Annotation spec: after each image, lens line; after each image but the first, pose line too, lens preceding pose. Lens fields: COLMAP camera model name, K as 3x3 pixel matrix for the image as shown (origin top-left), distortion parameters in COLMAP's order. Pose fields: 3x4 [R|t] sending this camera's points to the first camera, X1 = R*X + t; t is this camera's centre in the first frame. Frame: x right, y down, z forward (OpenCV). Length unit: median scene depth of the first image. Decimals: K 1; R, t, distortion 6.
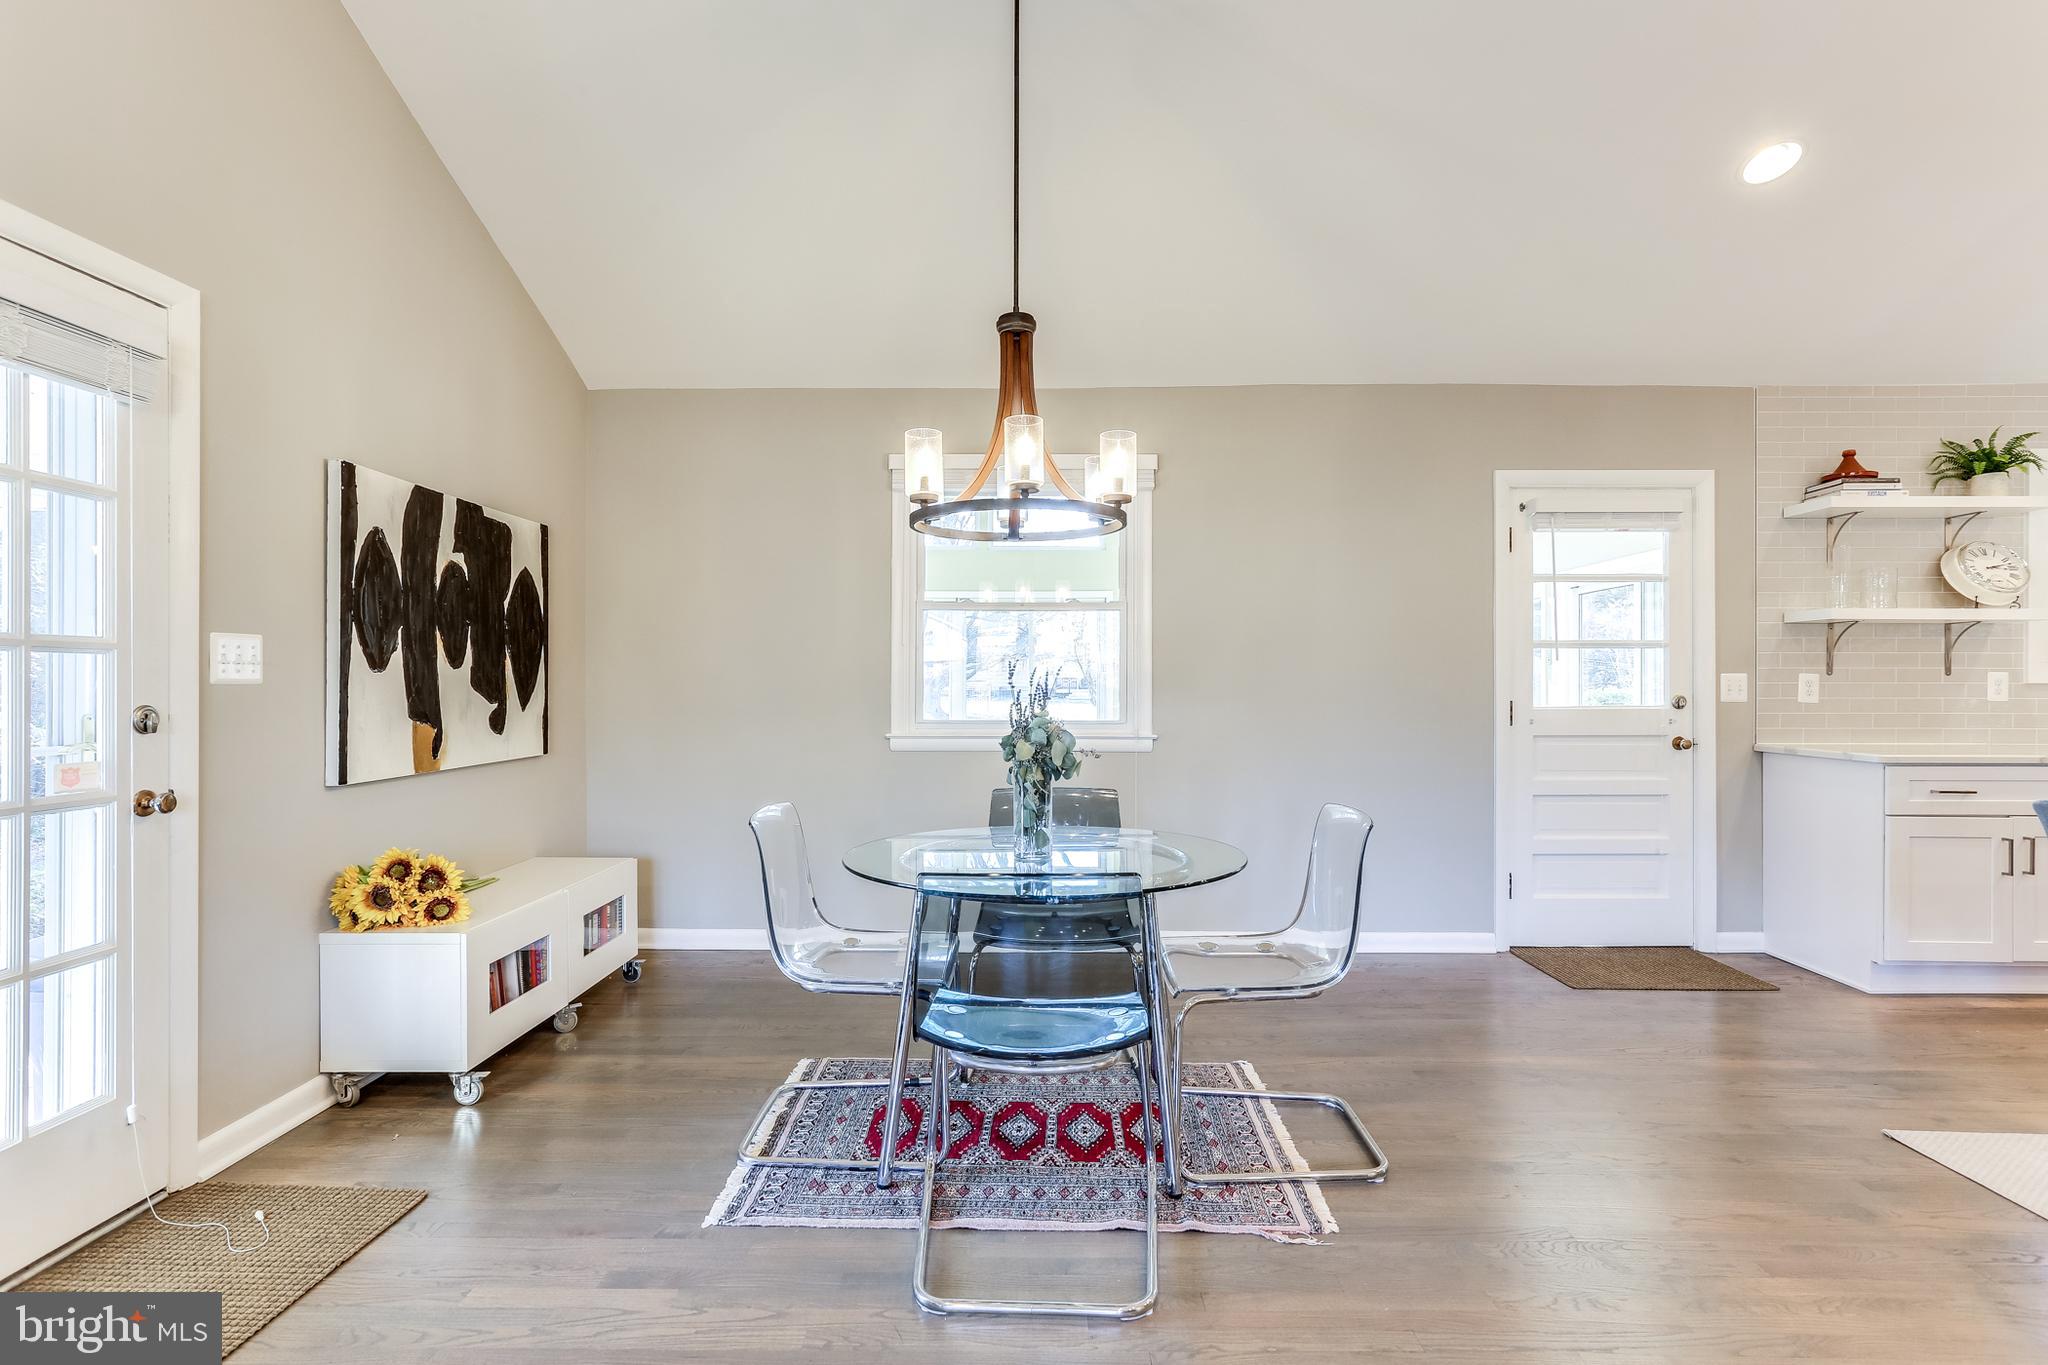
lens RADIAL K [[992.1, 0, 1015.9], [0, 992.1, 684.2], [0, 0, 1]] dist [-0.036231, 0.021721]
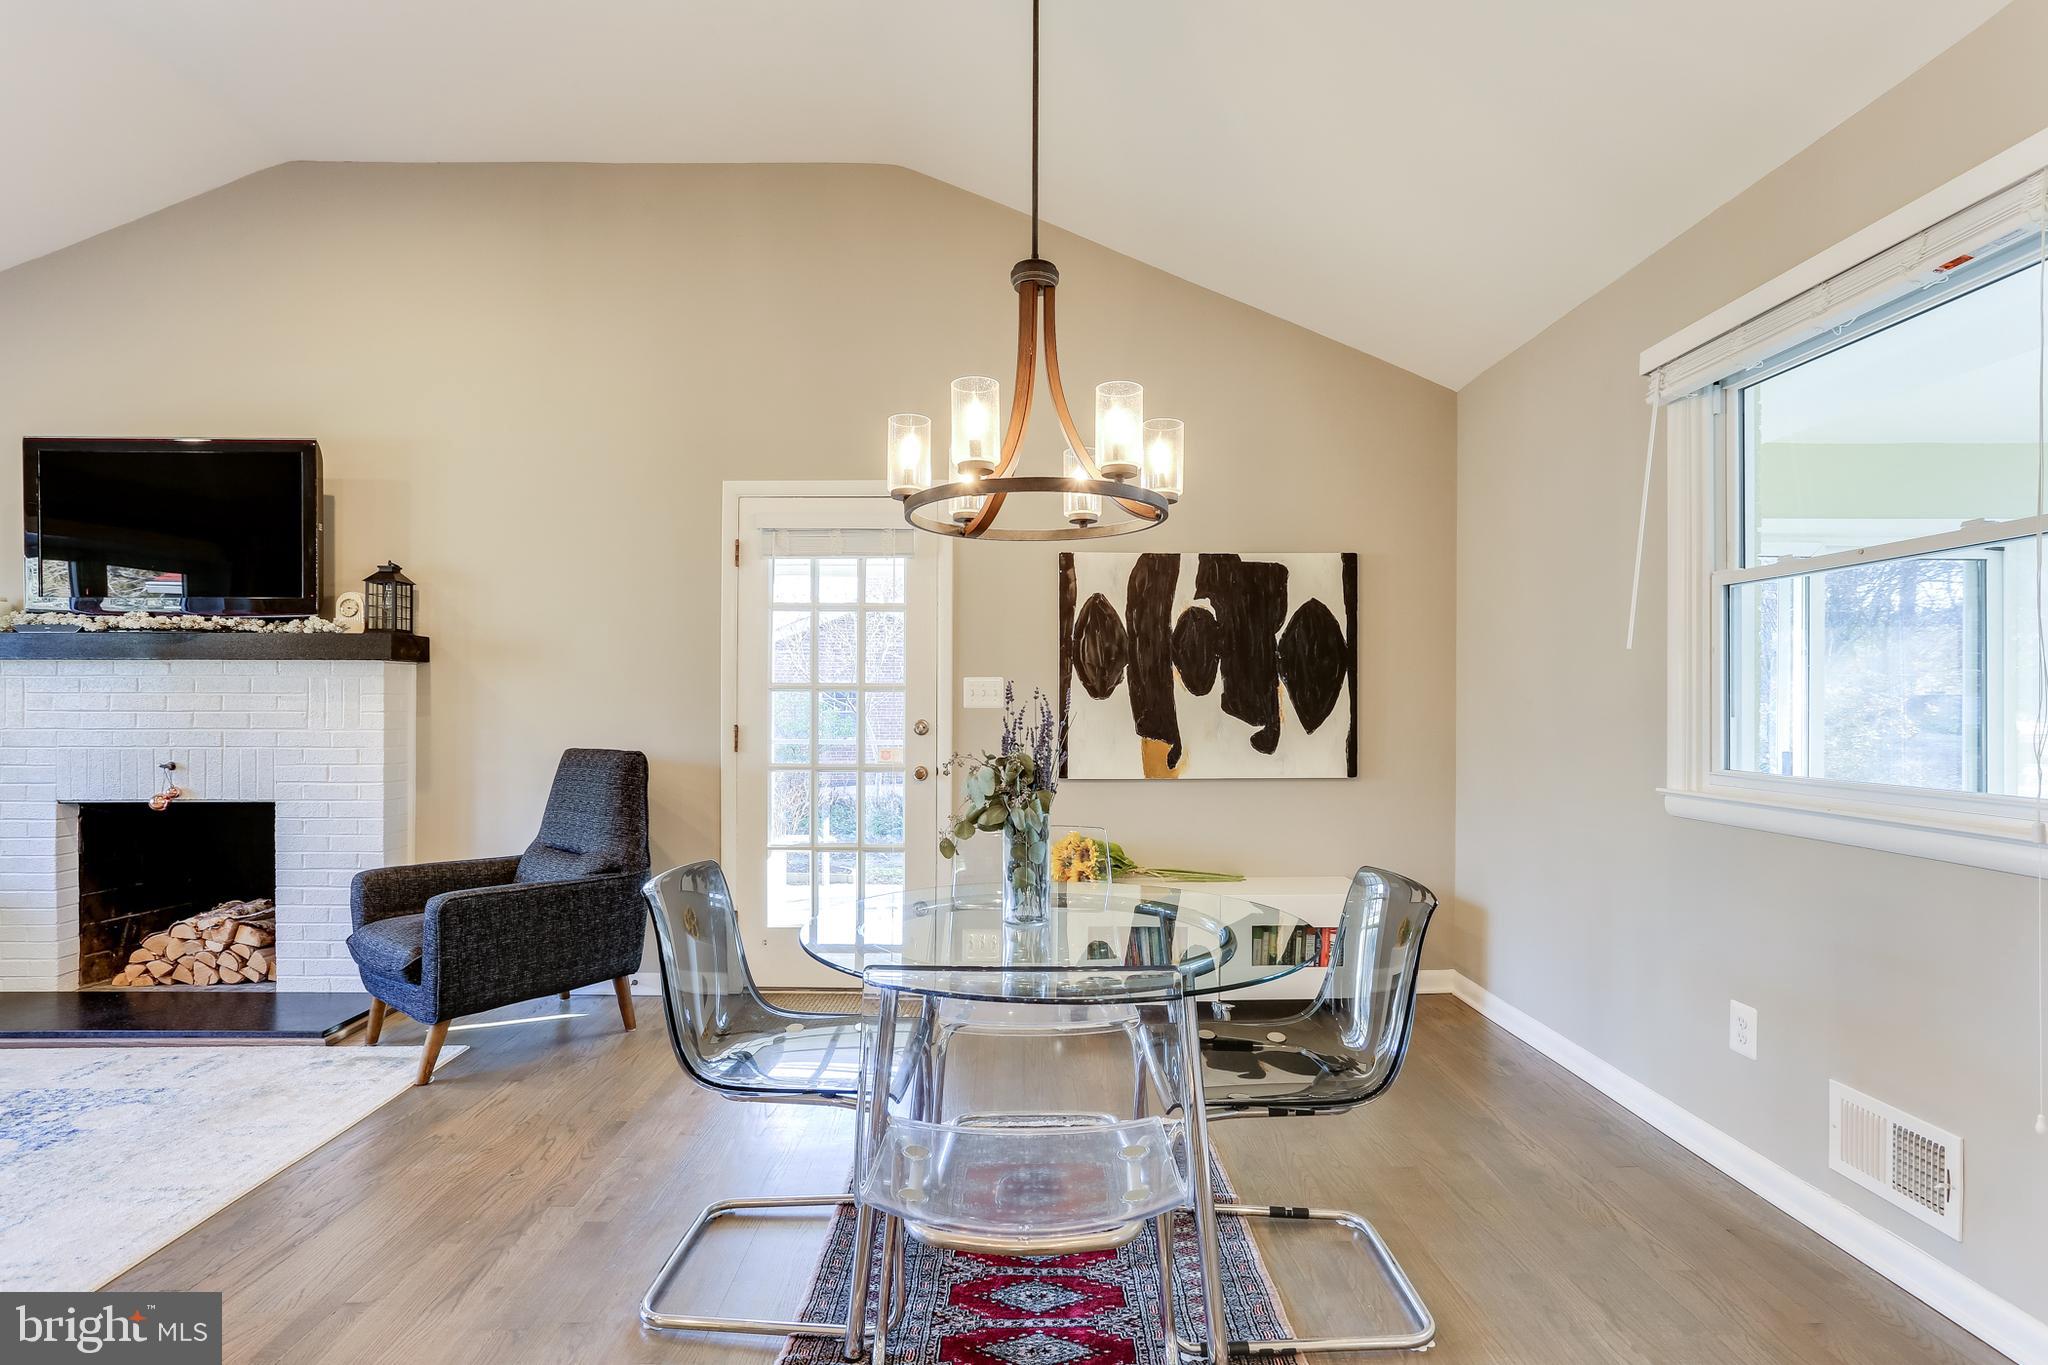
lens RADIAL K [[992.1, 0, 1021.4], [0, 992.1, 711.5], [0, 0, 1]] dist [-0.036231, 0.021721]
pose [[0.026456, 0.004480, -0.999640, 0.536336], [-0.002481, 0.999987, 0.004416, -0.001037], [0.999647, 0.002363, 0.026467, 0.633851]]
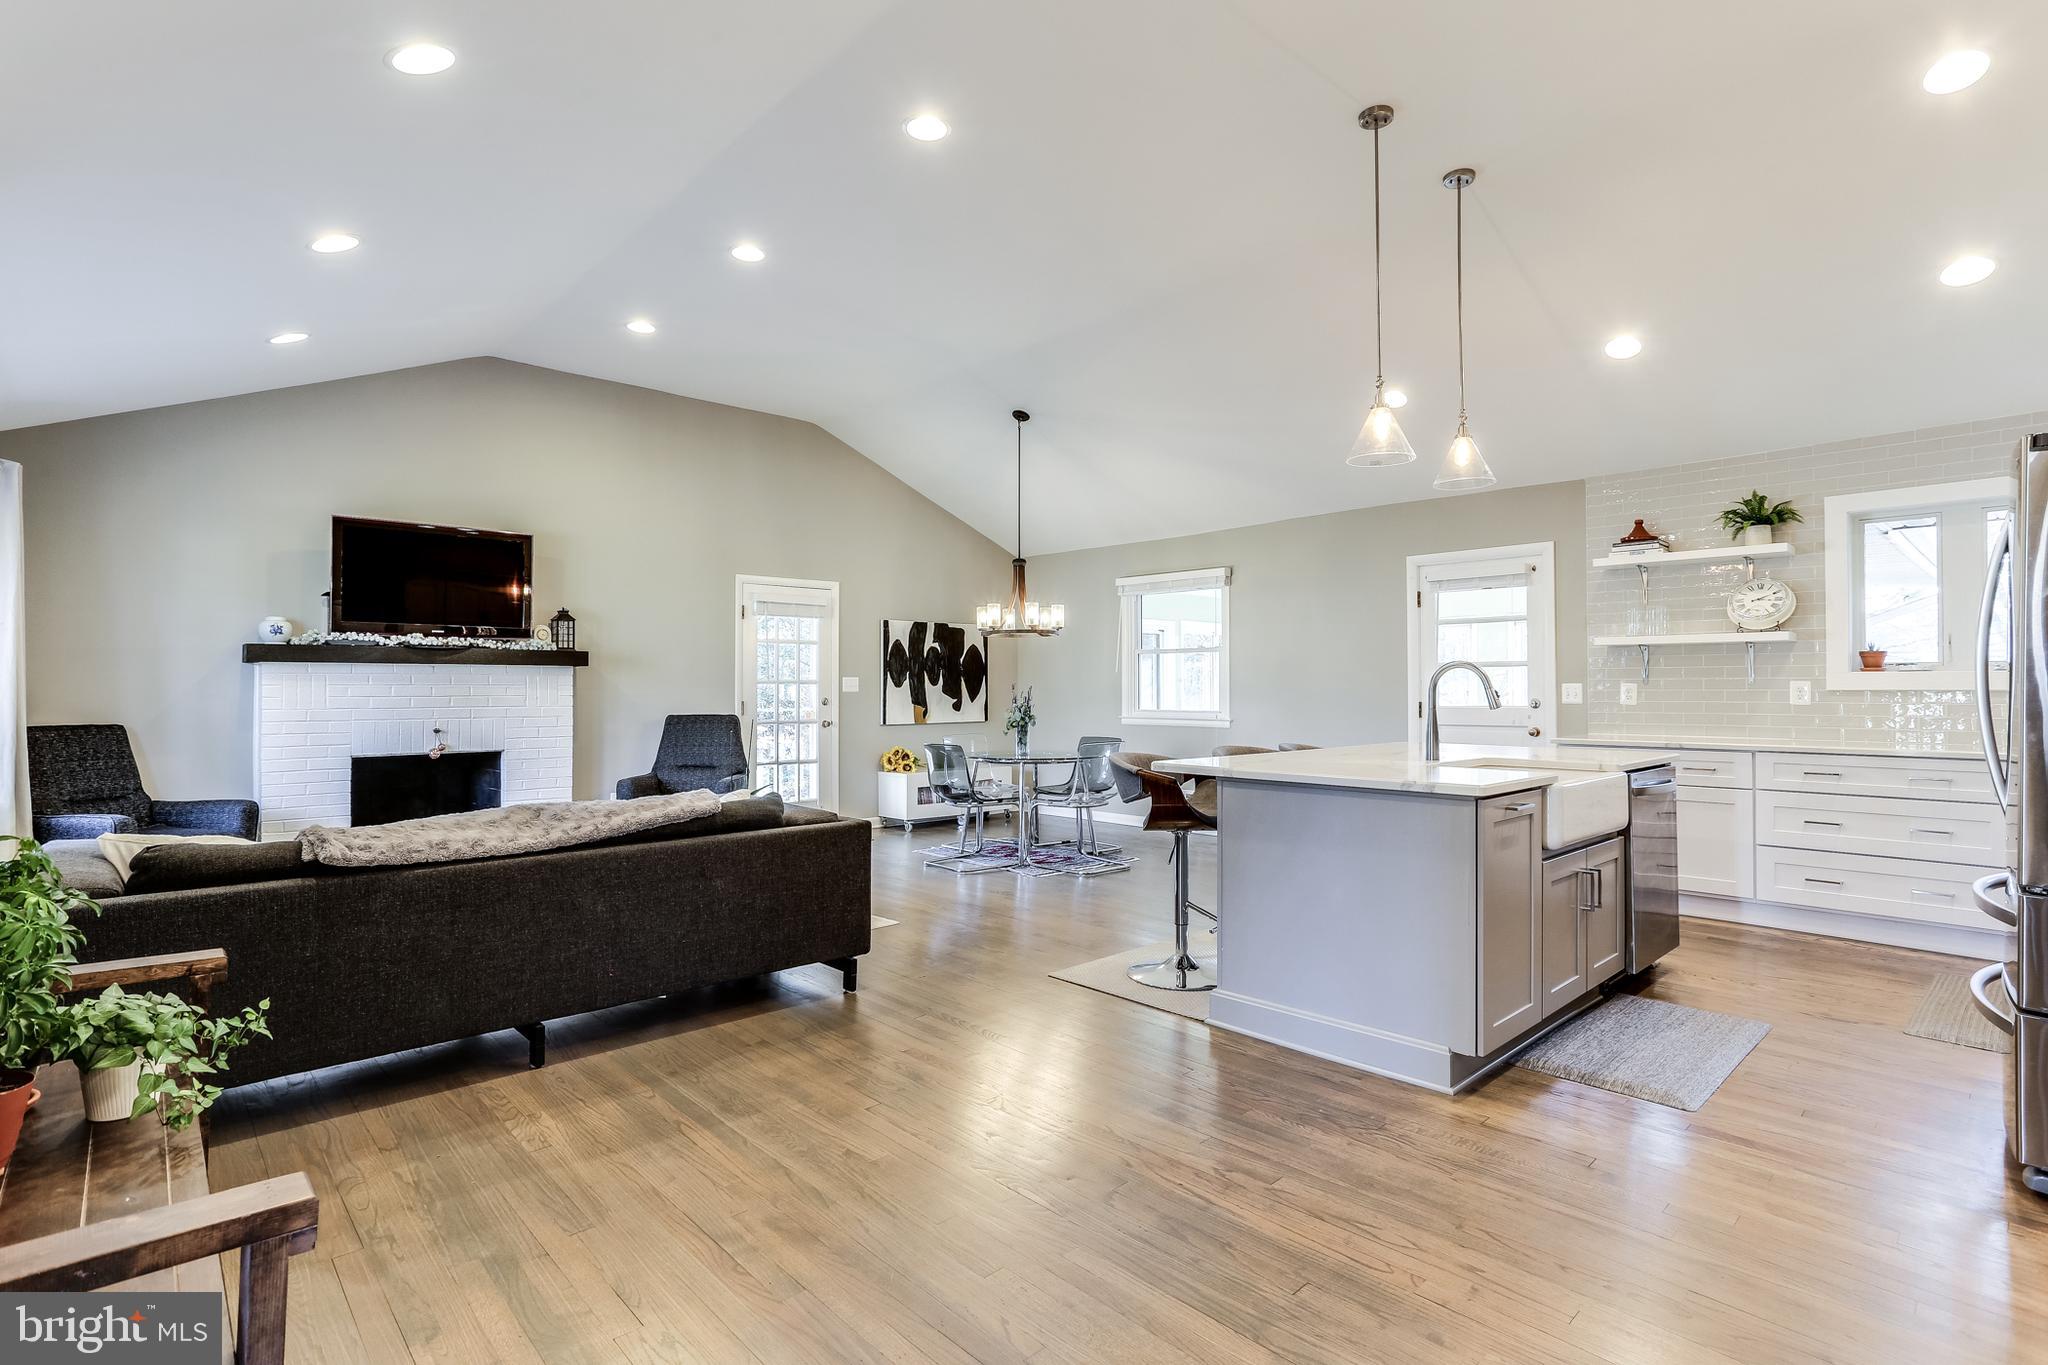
lens RADIAL K [[992.1, 0, 1008.3], [0, 992.1, 676.6], [0, 0, 1]] dist [-0.036231, 0.021721]
pose [[0.685117, -0.011018, -0.728350, 1.313891], [0.002101, 0.999911, -0.013149, -0.004402], [0.728430, 0.007478, 0.685080, -0.608154]]
